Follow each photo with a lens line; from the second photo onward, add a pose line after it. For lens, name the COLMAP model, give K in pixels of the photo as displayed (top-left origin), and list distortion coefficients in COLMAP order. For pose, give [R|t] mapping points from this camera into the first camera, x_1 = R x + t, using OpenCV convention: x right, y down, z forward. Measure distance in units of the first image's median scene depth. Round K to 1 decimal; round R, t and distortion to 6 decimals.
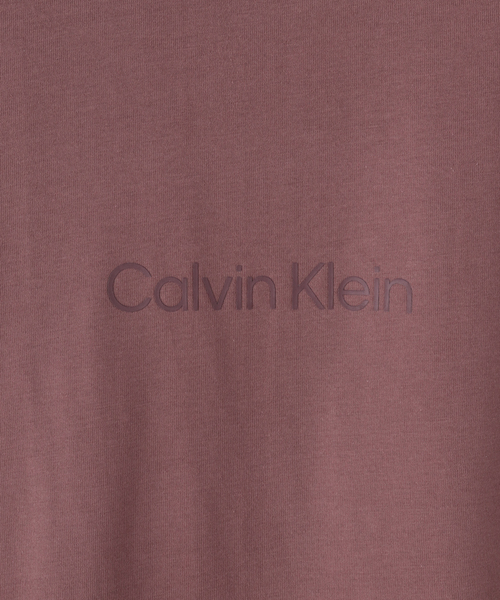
lens RADIAL K [[3869.8, 0, 250.4], [0, 3869.8, 299.7], [0, 0, 1]] dist [-1.752691, 0.000000]
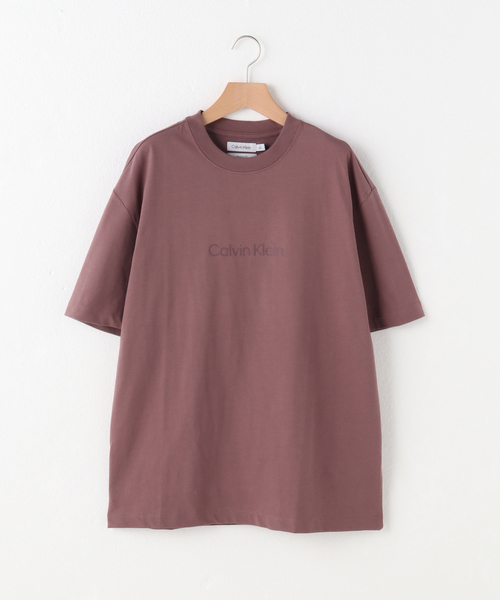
lens RADIAL K [[3869.8, 0, 250.1], [0, 3869.8, 301.8], [0, 0, 1]] dist [-1.752691, 0.000000]
pose [[0.999608, -0.001278, -0.027959, 0.120943], [0.000781, 0.999842, -0.017781, 0.124003], [0.027977, 0.017752, 0.999451, -3.087287]]
